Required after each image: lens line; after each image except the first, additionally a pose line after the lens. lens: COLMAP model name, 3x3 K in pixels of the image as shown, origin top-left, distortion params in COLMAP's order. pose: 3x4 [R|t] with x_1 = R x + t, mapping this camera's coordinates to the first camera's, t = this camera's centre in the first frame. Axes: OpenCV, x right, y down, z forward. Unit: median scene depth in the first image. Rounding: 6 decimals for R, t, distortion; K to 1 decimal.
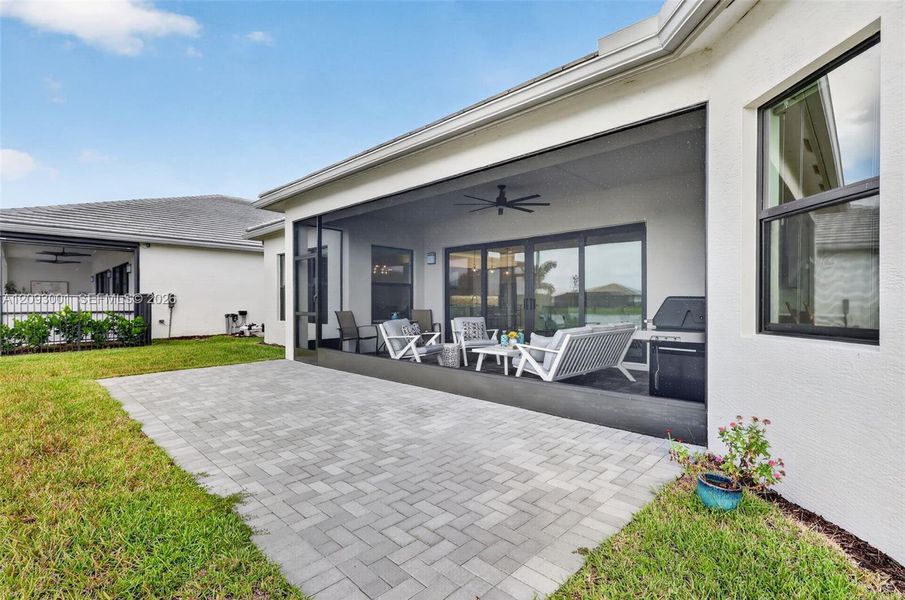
lens RADIAL K [[420.9, 0, 453.1], [0, 420.9, 302.4], [0, 0, 1]] dist [0.000699, 0.001823]
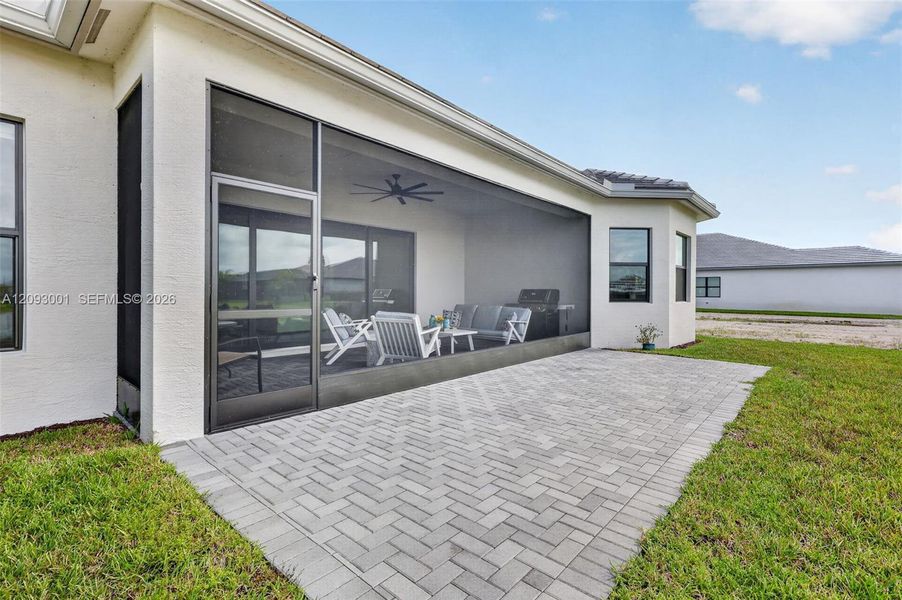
lens RADIAL K [[419.5, 0, 447.0], [0, 419.5, 294.8], [0, 0, 1]] dist [0.000699, 0.001823]
pose [[-0.041765, -0.005788, 0.999111, -0.601457], [-0.005364, 0.999970, 0.005569, 0.003204], [-0.999113, -0.005126, -0.041795, 0.620990]]
